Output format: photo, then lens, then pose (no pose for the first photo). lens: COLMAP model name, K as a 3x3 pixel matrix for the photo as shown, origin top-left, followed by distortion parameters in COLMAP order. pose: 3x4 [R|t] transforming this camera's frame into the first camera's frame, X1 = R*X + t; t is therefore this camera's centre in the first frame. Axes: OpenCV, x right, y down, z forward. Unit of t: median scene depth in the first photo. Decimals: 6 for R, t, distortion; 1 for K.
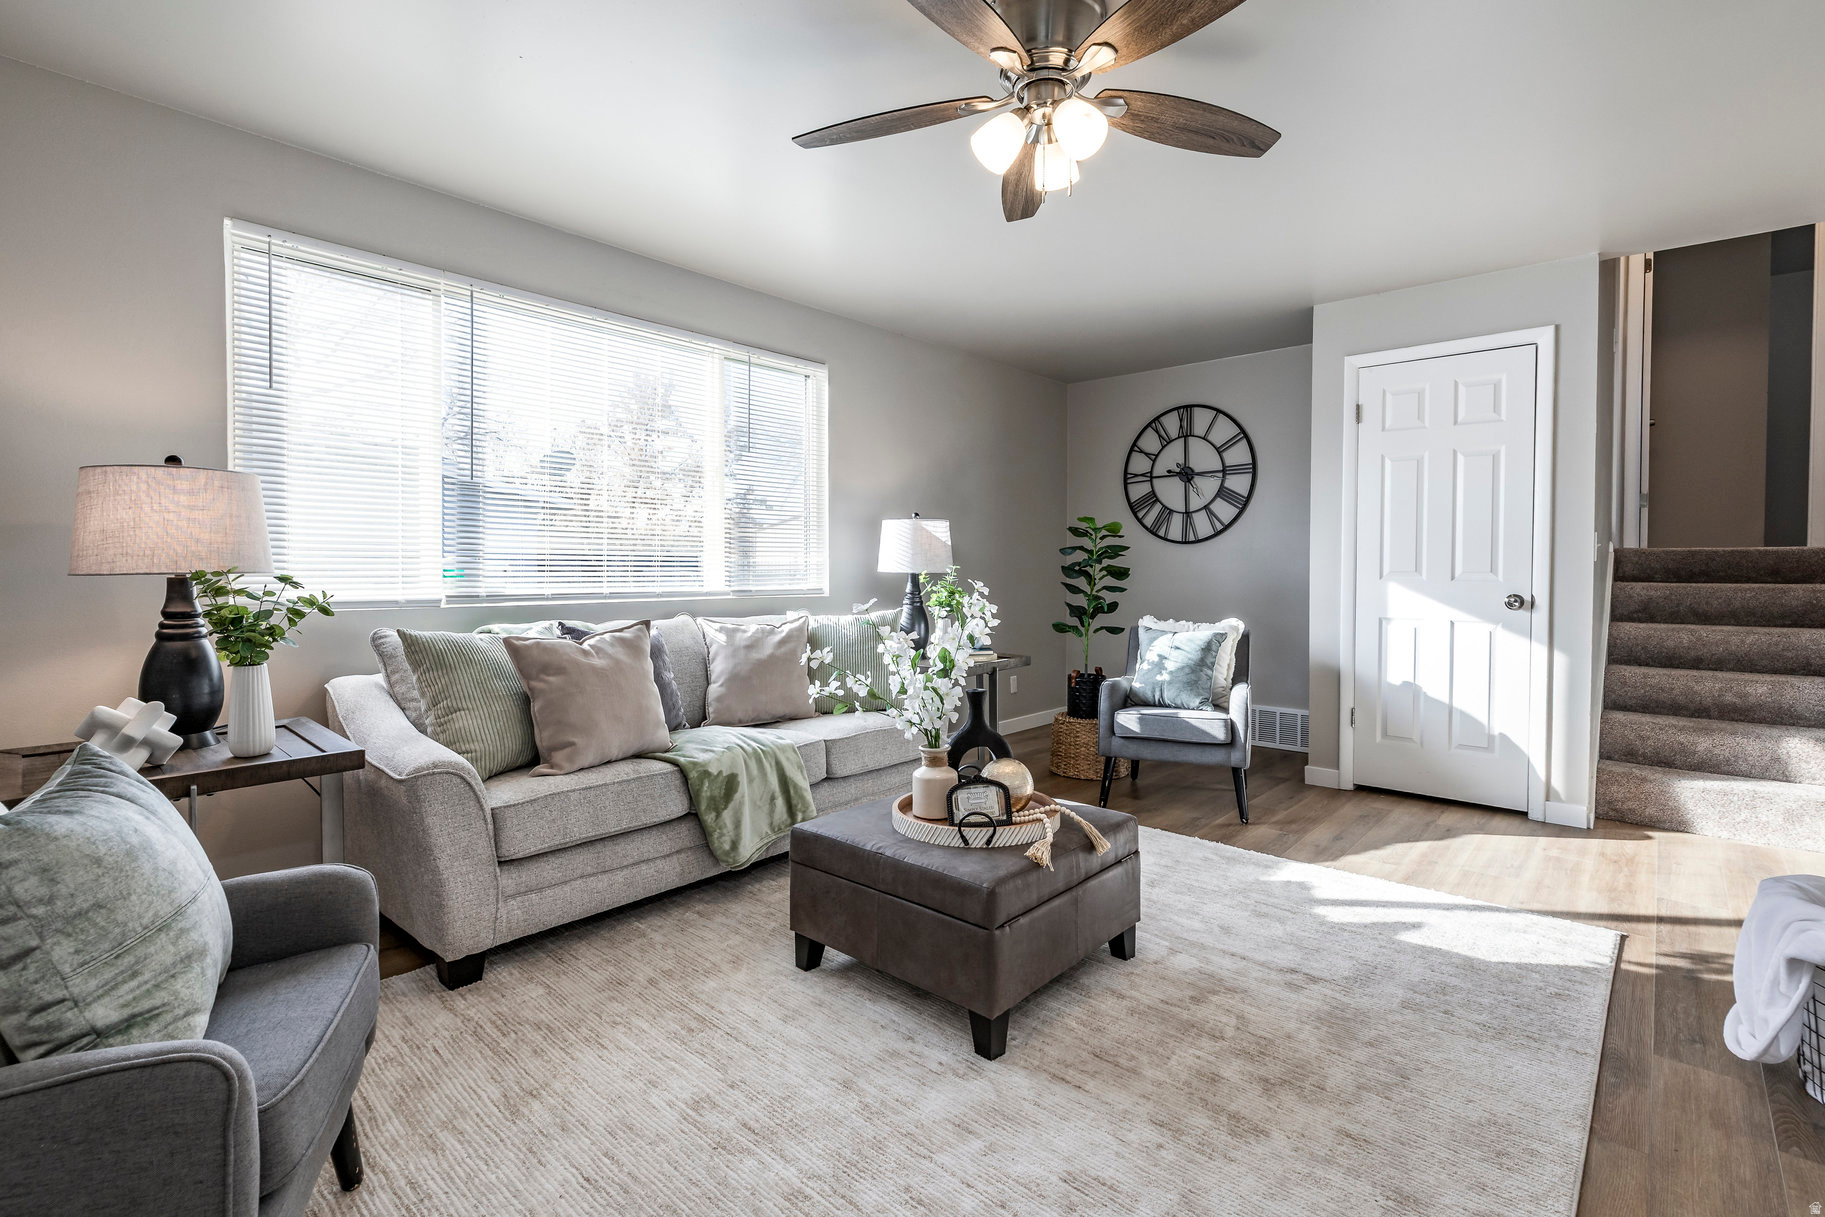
lens RADIAL K [[833.0, 0, 911.6], [0, 833.0, 547.2], [0, 0, 1]] dist [0.000490, 0.000082]
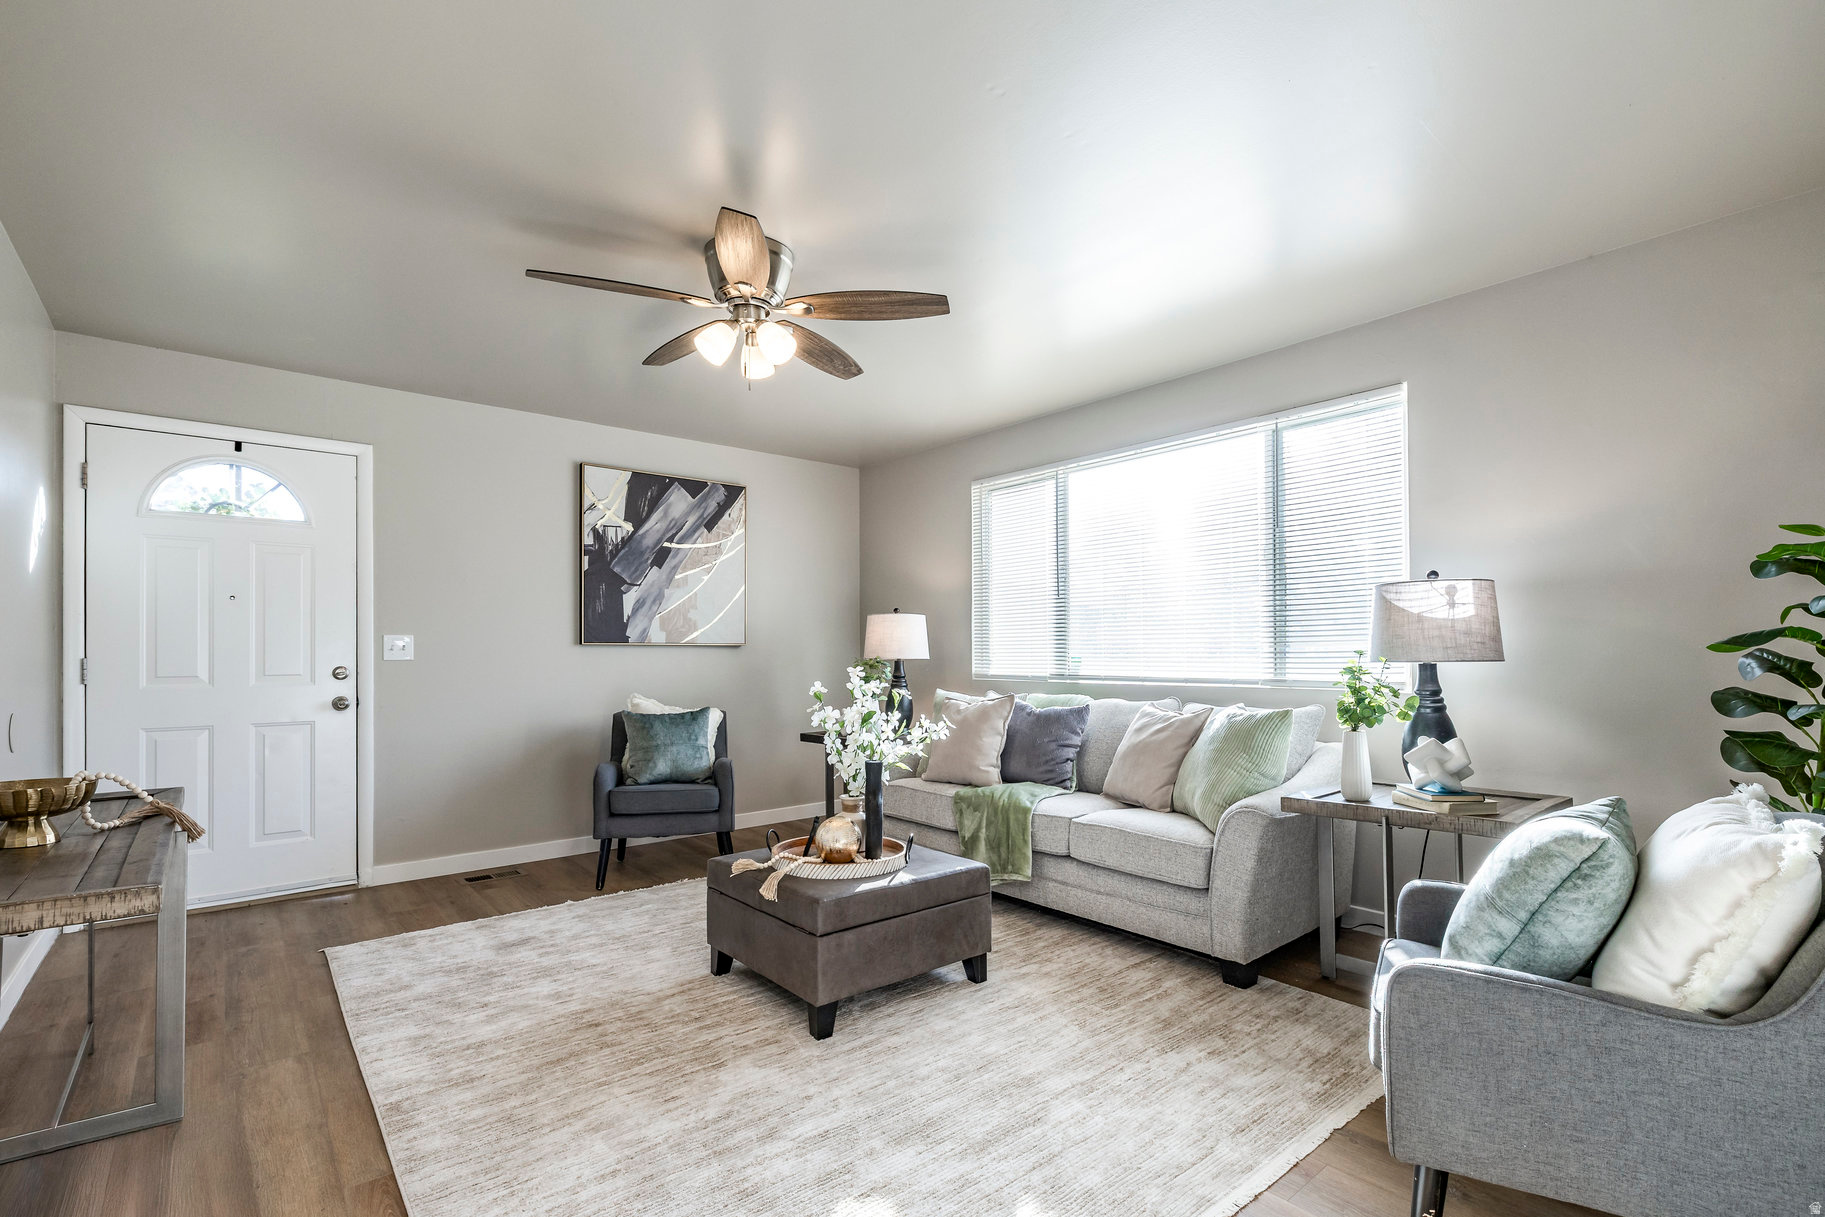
lens RADIAL K [[837.2, 0, 911.5], [0, 837.2, 658.1], [0, 0, 1]] dist [0.000207, 0.000016]
pose [[-0.146161, -0.002844, -0.989257, 0.994567], [0.022884, 0.999719, -0.006255, 0.031378], [0.988996, -0.023552, -0.146055, 0.944963]]
